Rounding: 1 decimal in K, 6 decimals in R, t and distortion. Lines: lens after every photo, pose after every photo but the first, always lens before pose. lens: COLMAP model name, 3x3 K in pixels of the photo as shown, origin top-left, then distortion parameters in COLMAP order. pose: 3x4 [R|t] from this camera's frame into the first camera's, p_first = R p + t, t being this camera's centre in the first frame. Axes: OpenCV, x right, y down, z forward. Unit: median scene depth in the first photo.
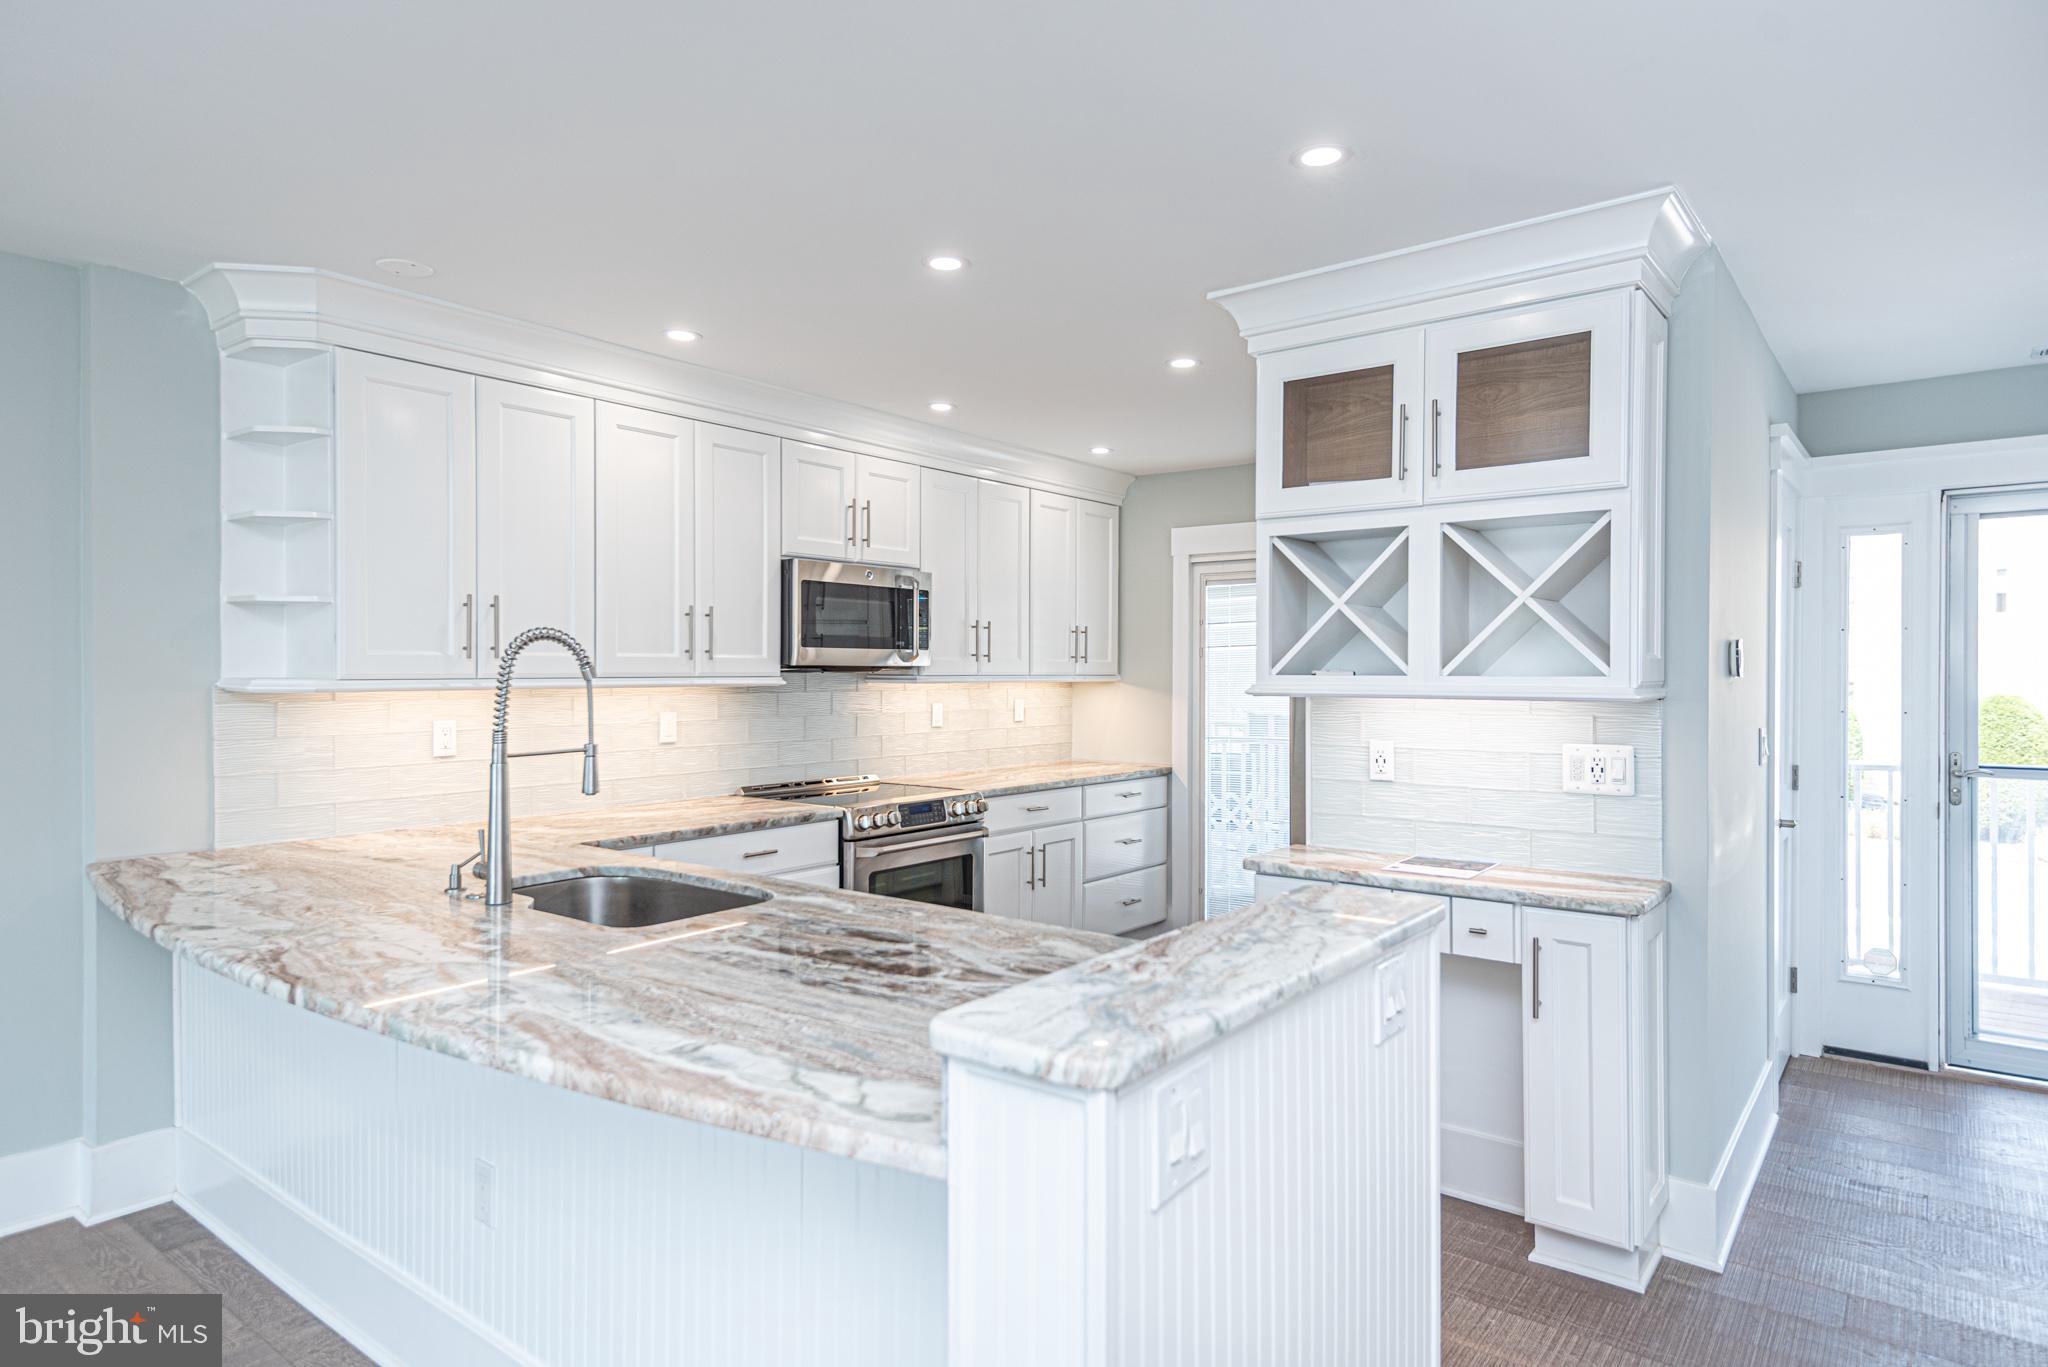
lens RADIAL K [[1191.1, 0, 1064.6], [0, 1191.1, 686.1], [0, 0, 1]] dist [0.056633, -0.042229]
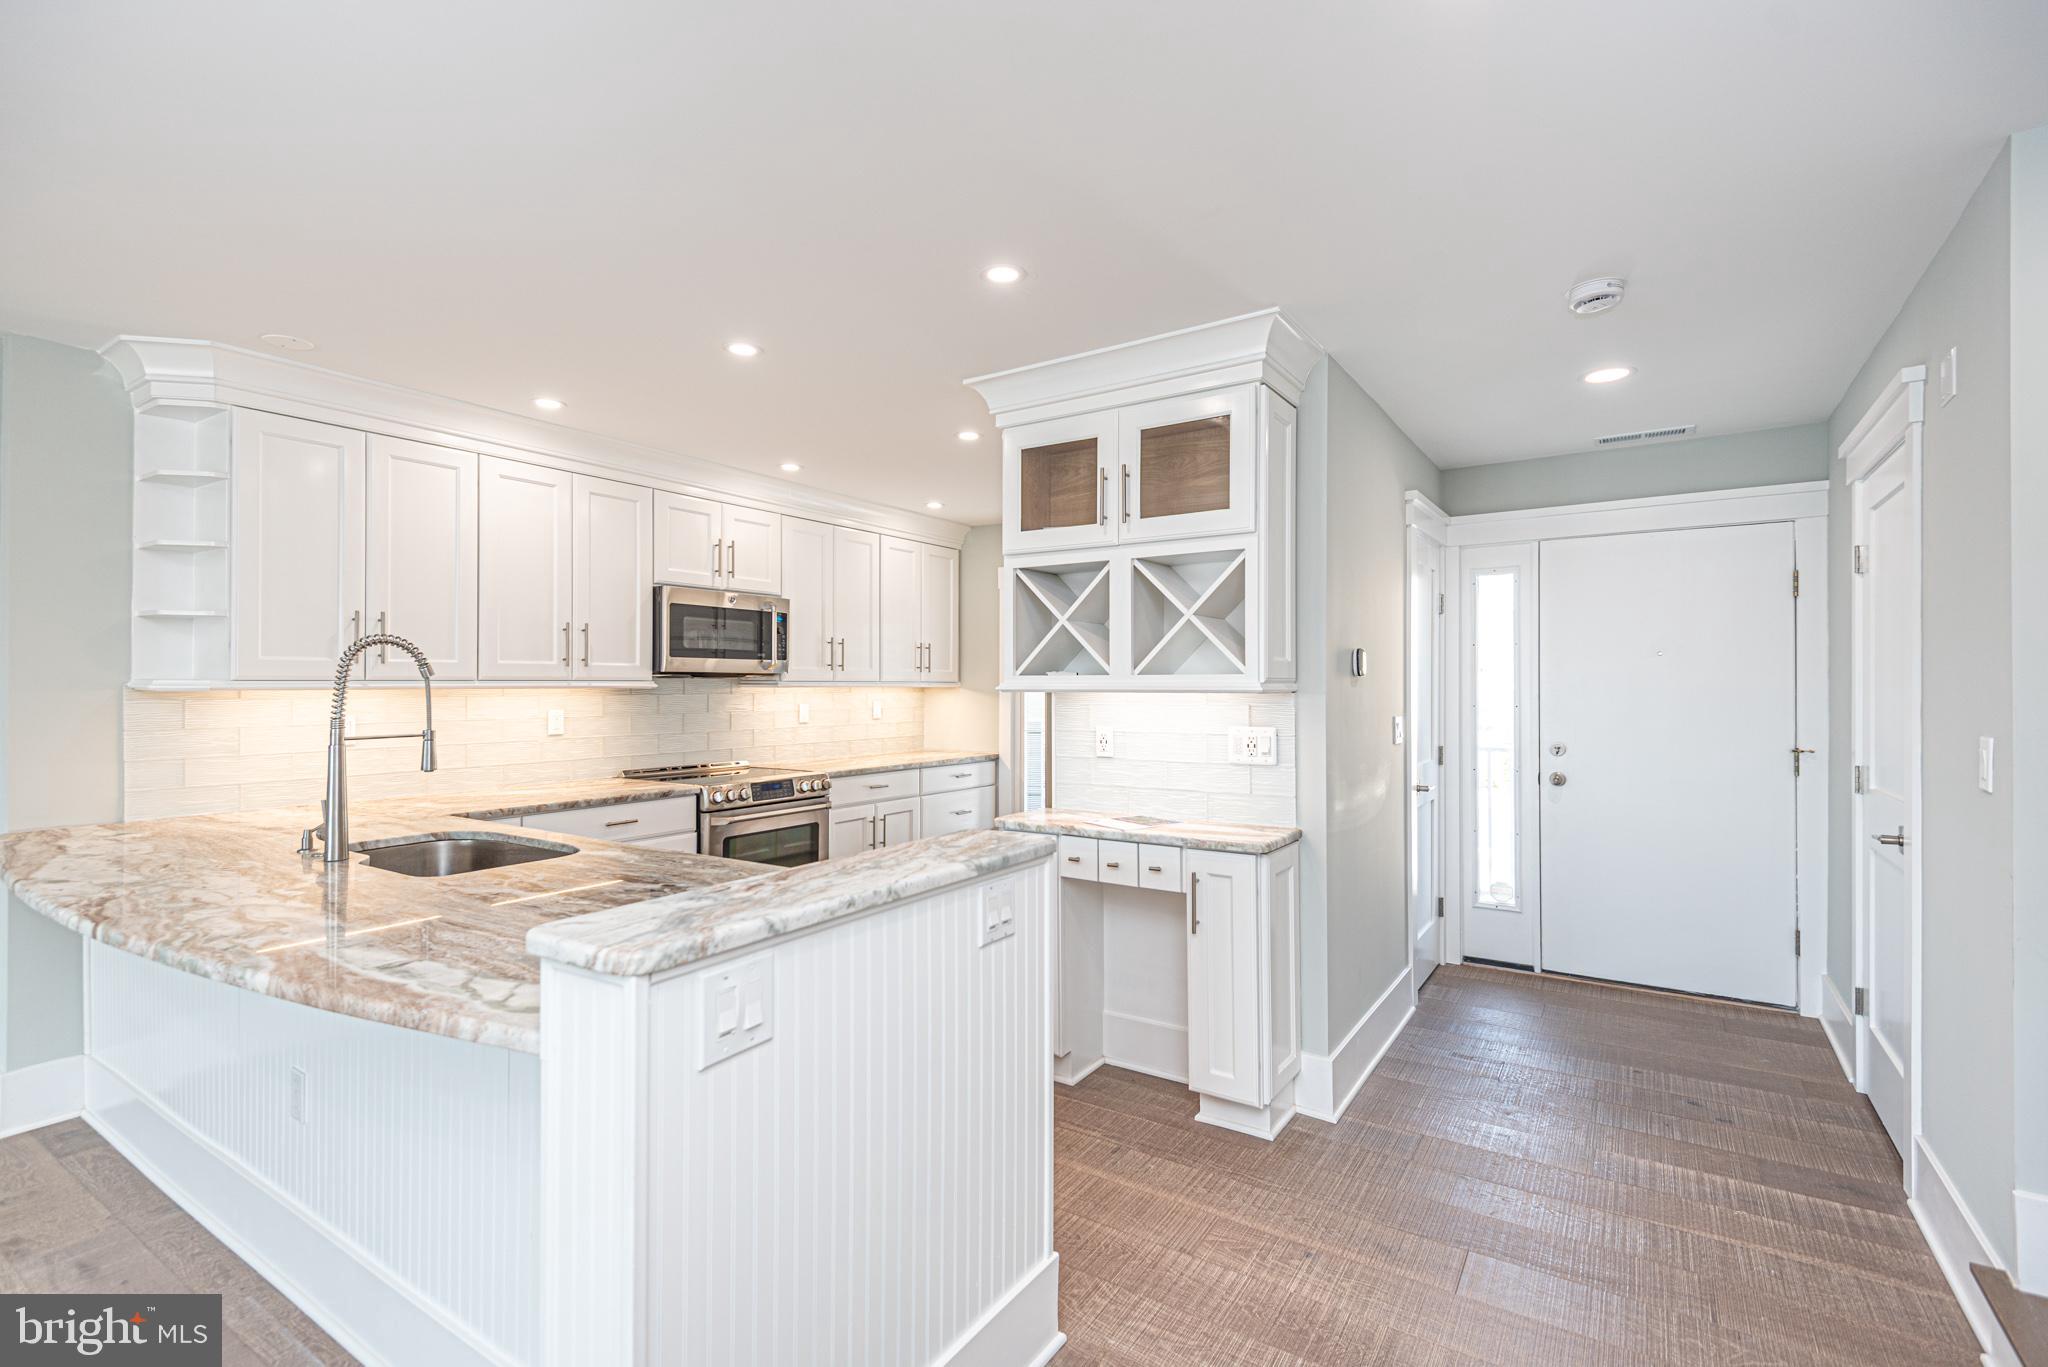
lens RADIAL K [[942.0, 0, 1063.9], [0, 942.0, 682.2], [0, 0, 1]] dist [0.043381, -0.026171]
pose [[0.996636, -0.002269, 0.081927, 0.142062], [0.003612, 0.999861, -0.016249, 0.014643], [-0.081879, 0.016490, 0.996506, -0.019687]]
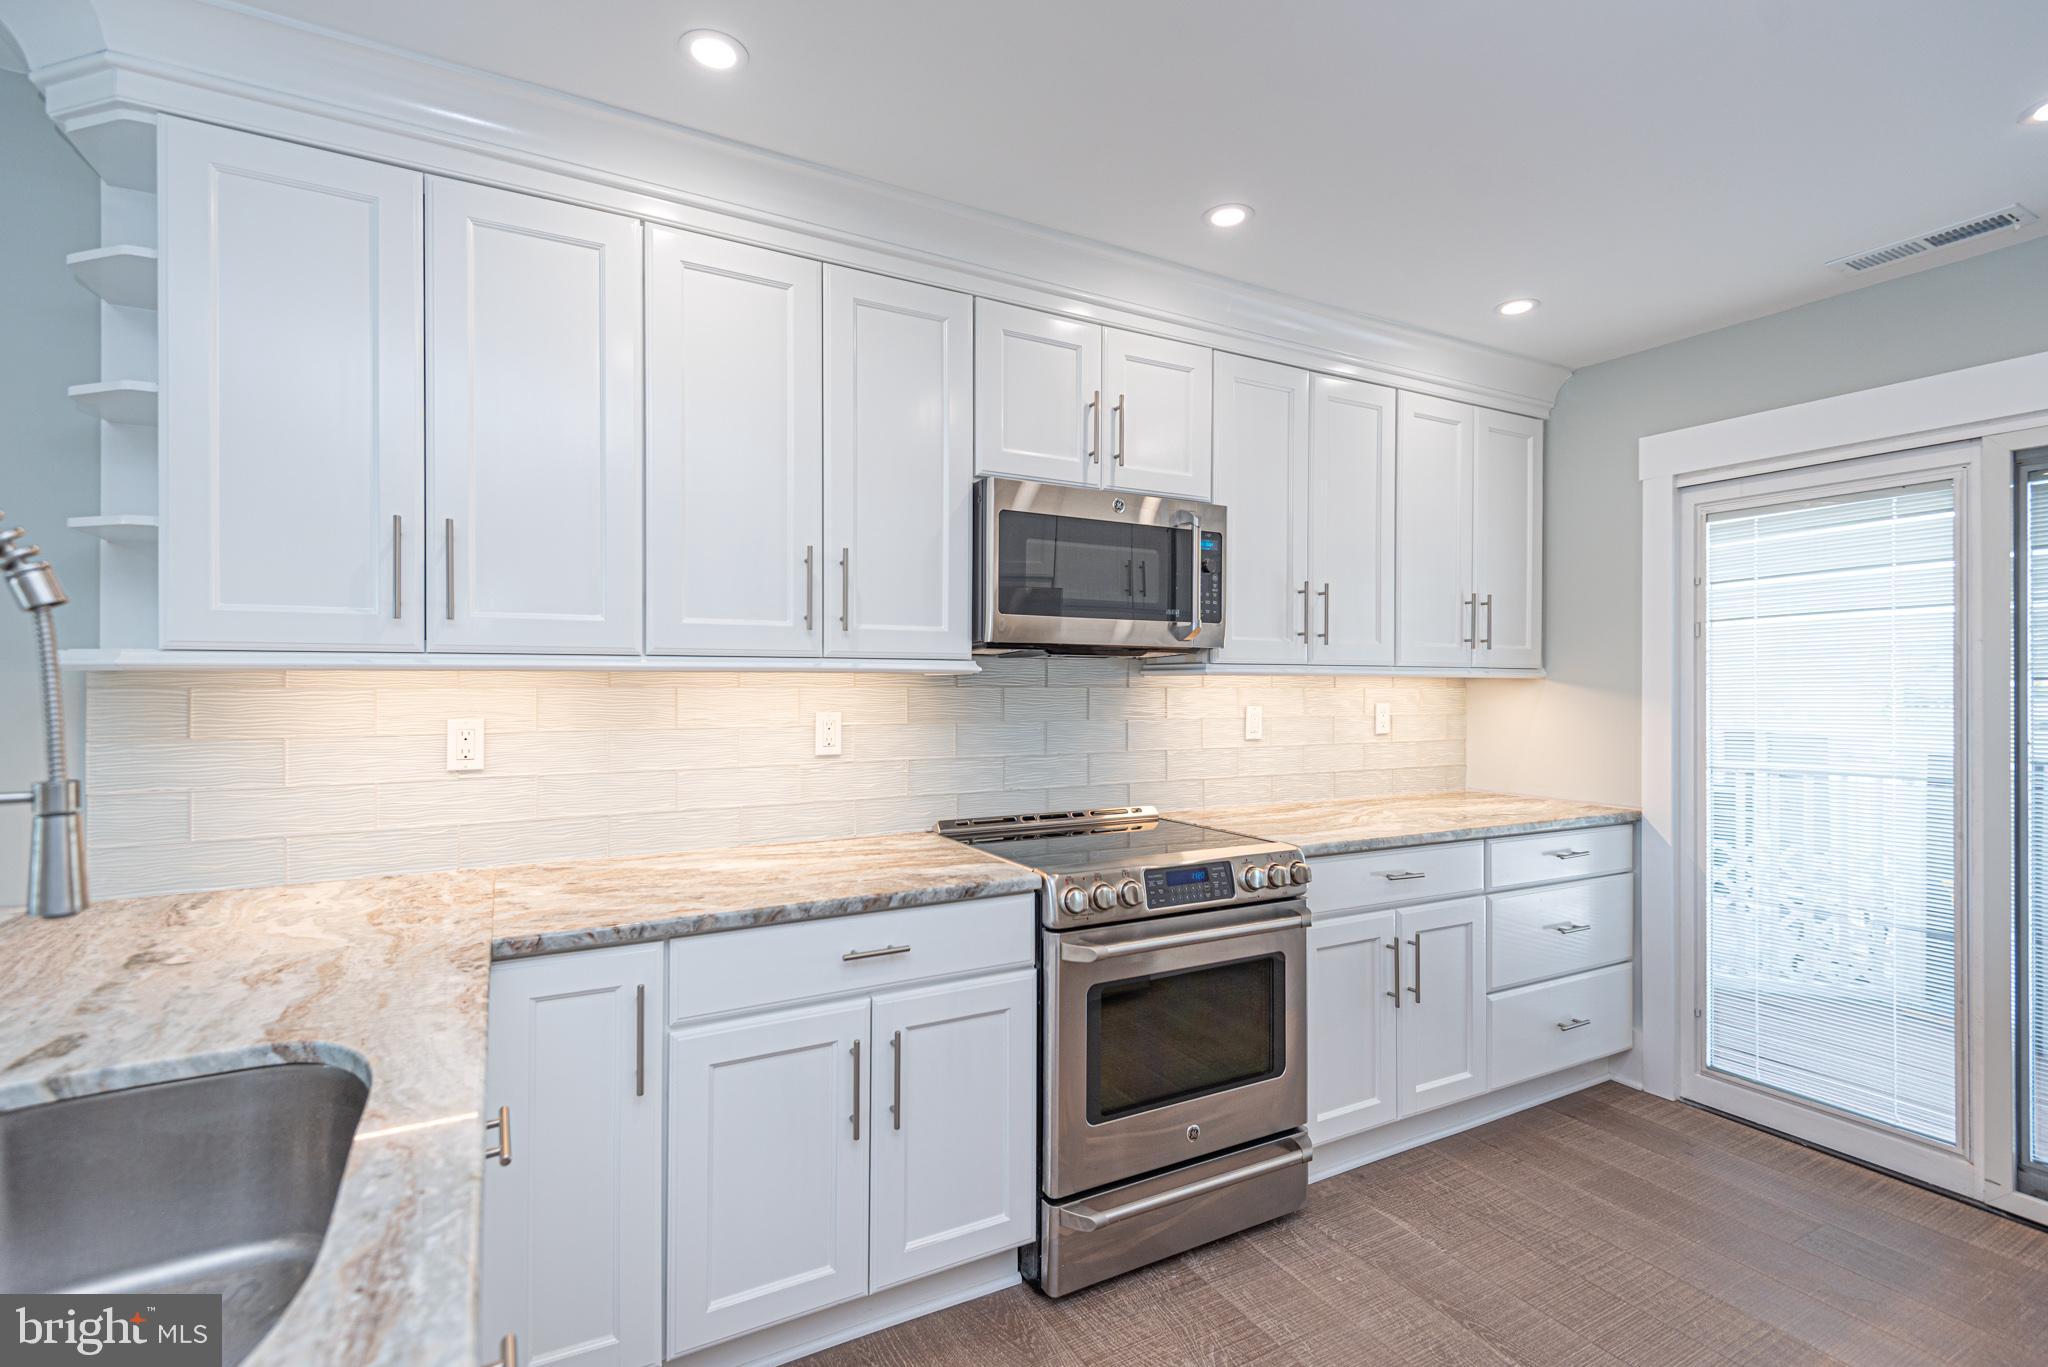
lens RADIAL K [[959.8, 0, 1013.3], [0, 959.8, 682.7], [0, 0, 1]] dist [0.051474, -0.024232]
pose [[0.908583, -0.001540, -0.417700, 0.005042], [-0.005392, 0.999867, -0.015414, 0.016661], [0.417668, 0.016257, 0.908454, 0.704727]]
